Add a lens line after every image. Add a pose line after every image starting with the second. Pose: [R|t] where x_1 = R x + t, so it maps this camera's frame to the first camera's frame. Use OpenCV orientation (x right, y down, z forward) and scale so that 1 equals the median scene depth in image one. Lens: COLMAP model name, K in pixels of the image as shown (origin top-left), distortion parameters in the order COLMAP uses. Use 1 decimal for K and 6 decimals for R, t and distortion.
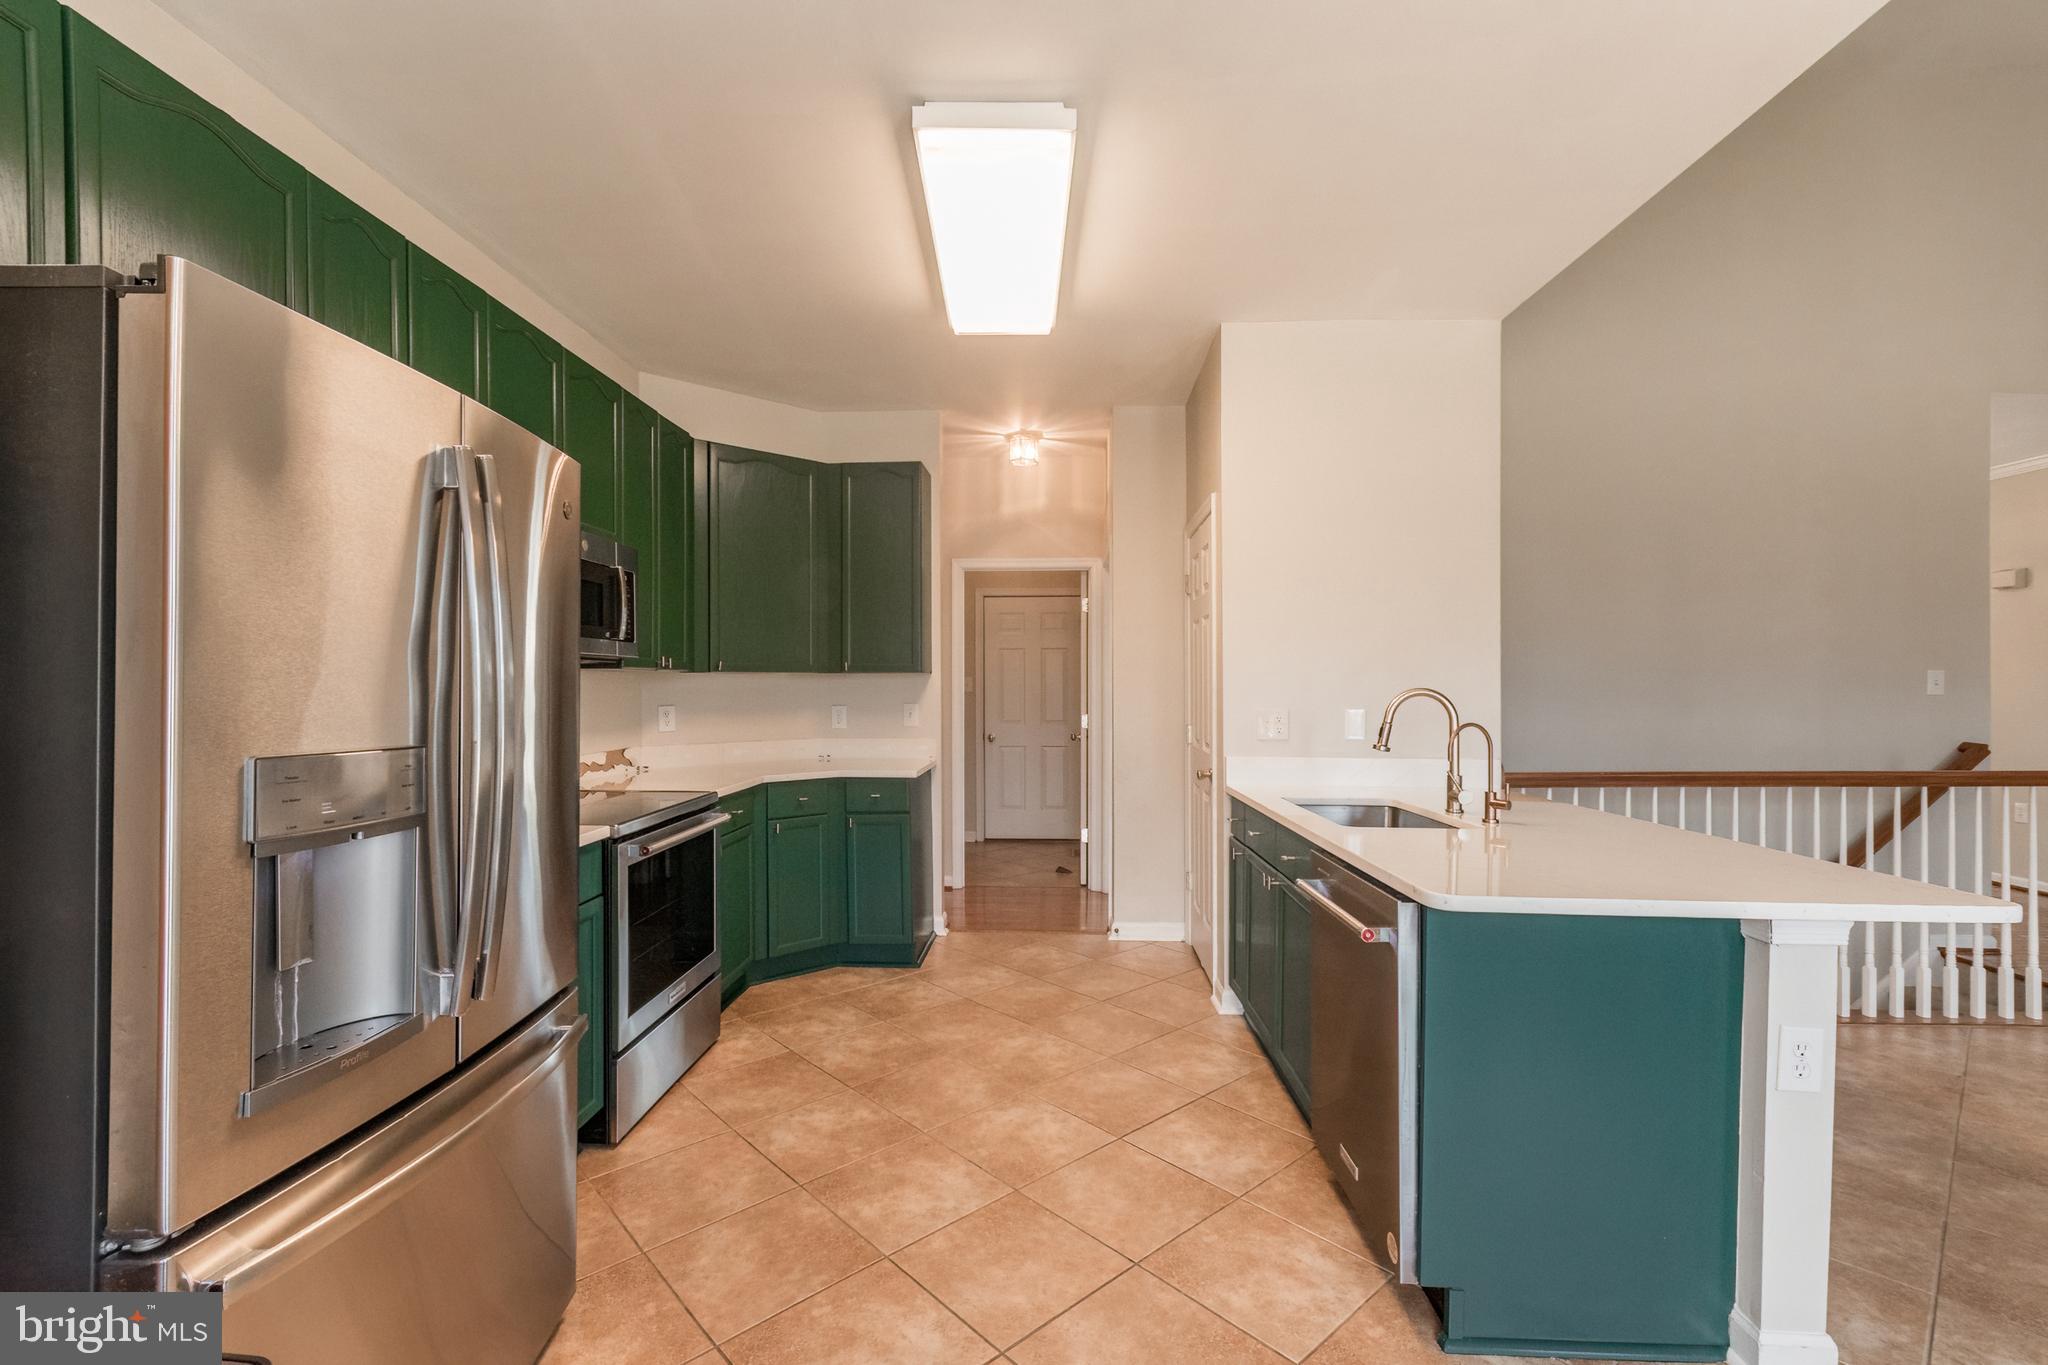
lens RADIAL K [[890.5, 0, 1019.3], [0, 890.5, 687.0], [0, 0, 1]] dist [0.003712, 0.000667]
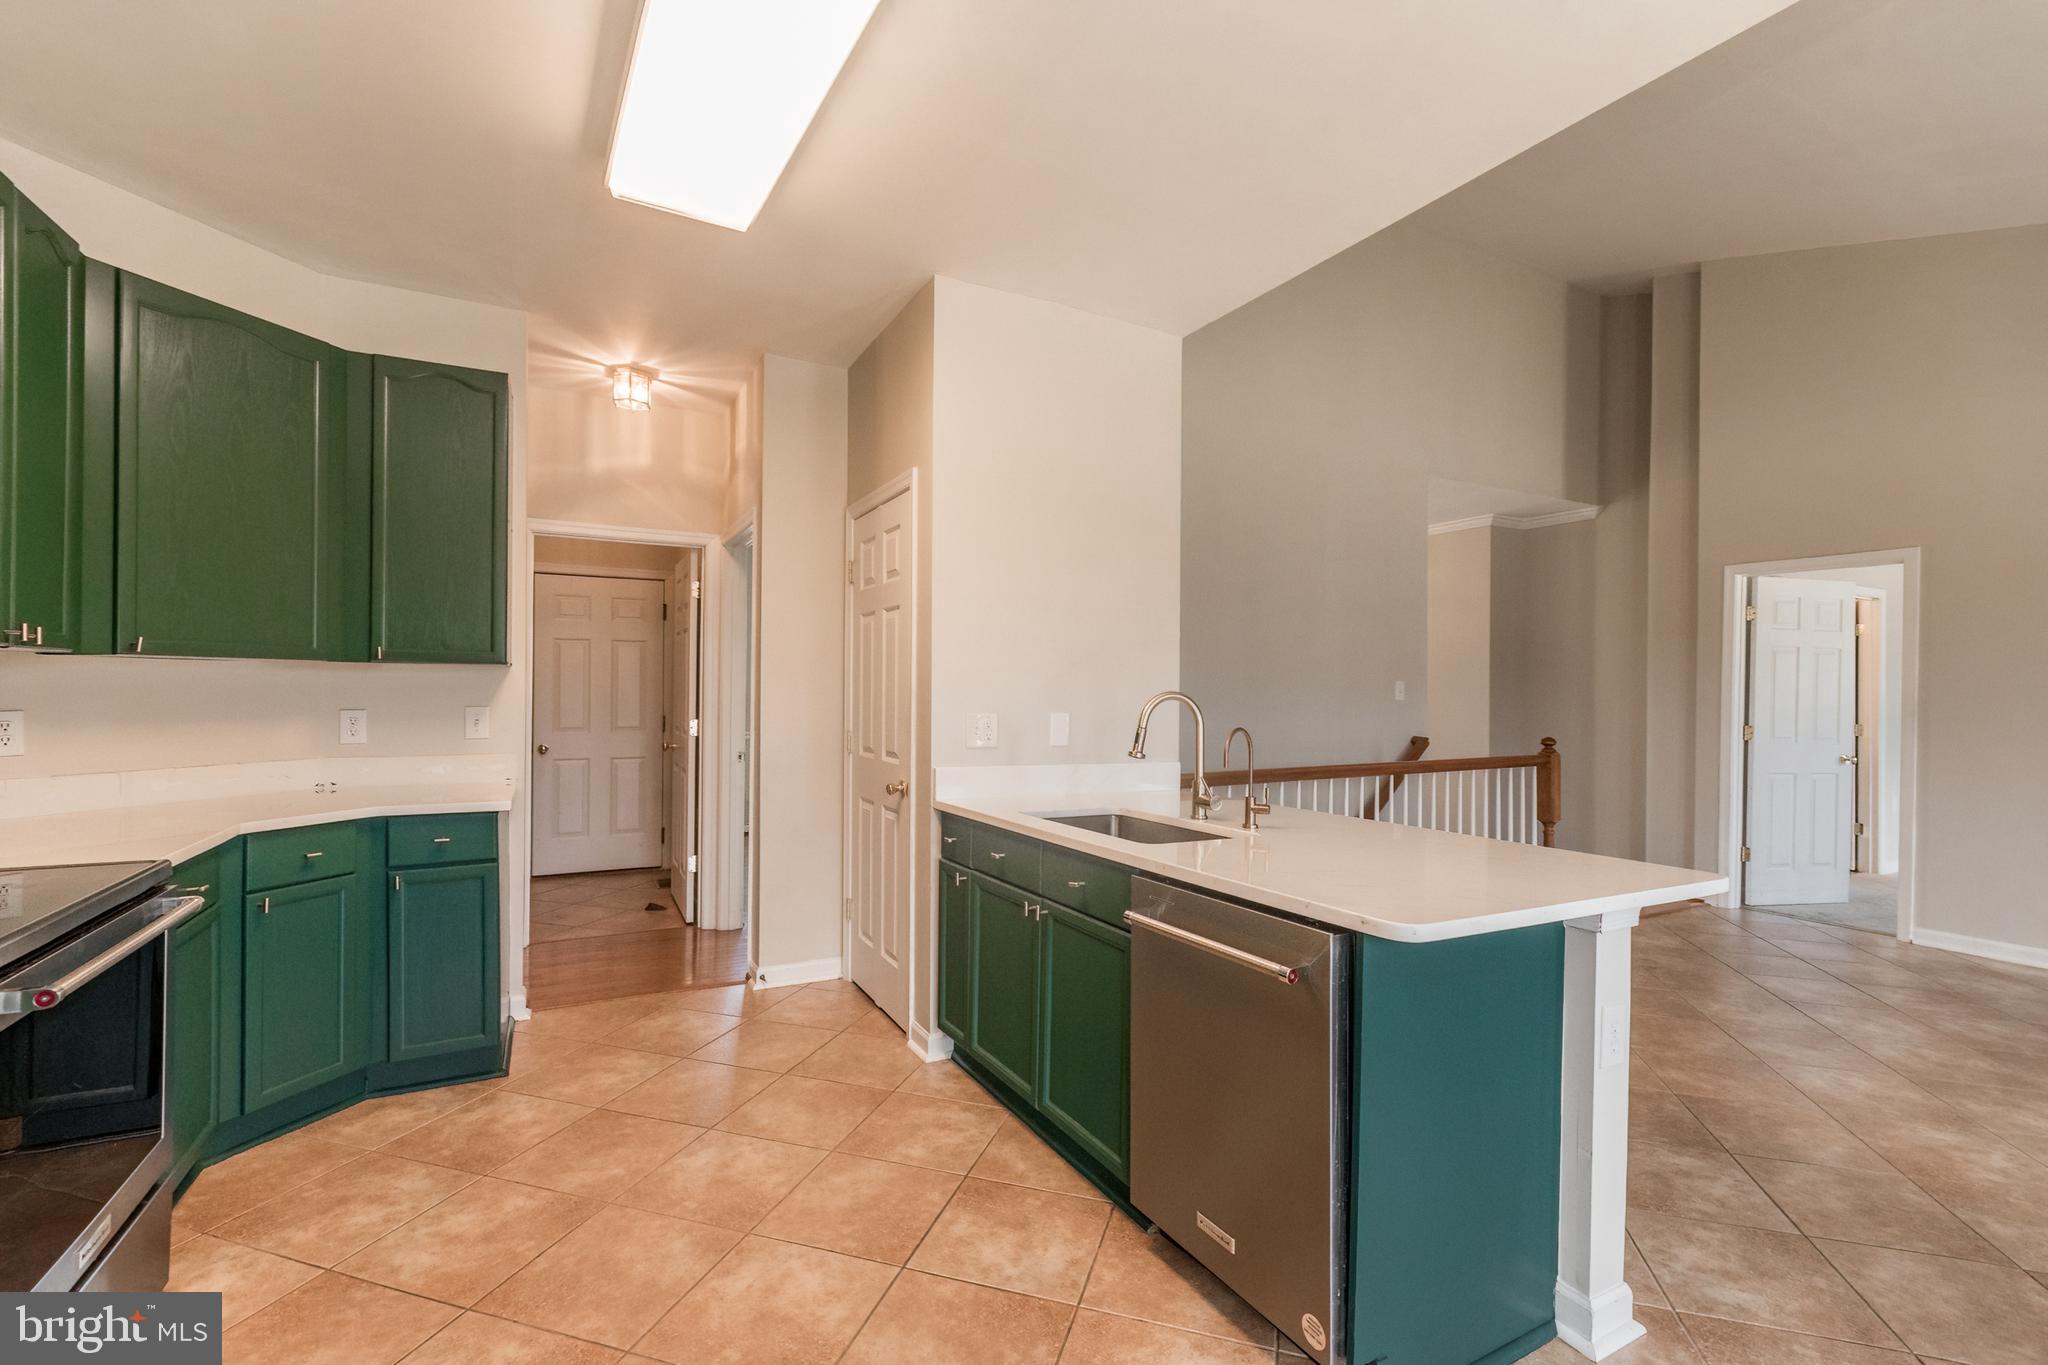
lens RADIAL K [[890.5, 0, 1019.3], [0, 890.5, 687.0], [0, 0, 1]] dist [0.003712, 0.000667]
pose [[0.863244, 0.011386, 0.504658, -0.131284], [-0.010026, 0.999935, -0.005410, 0.002218], [-0.504687, -0.000390, 0.863303, 0.184381]]
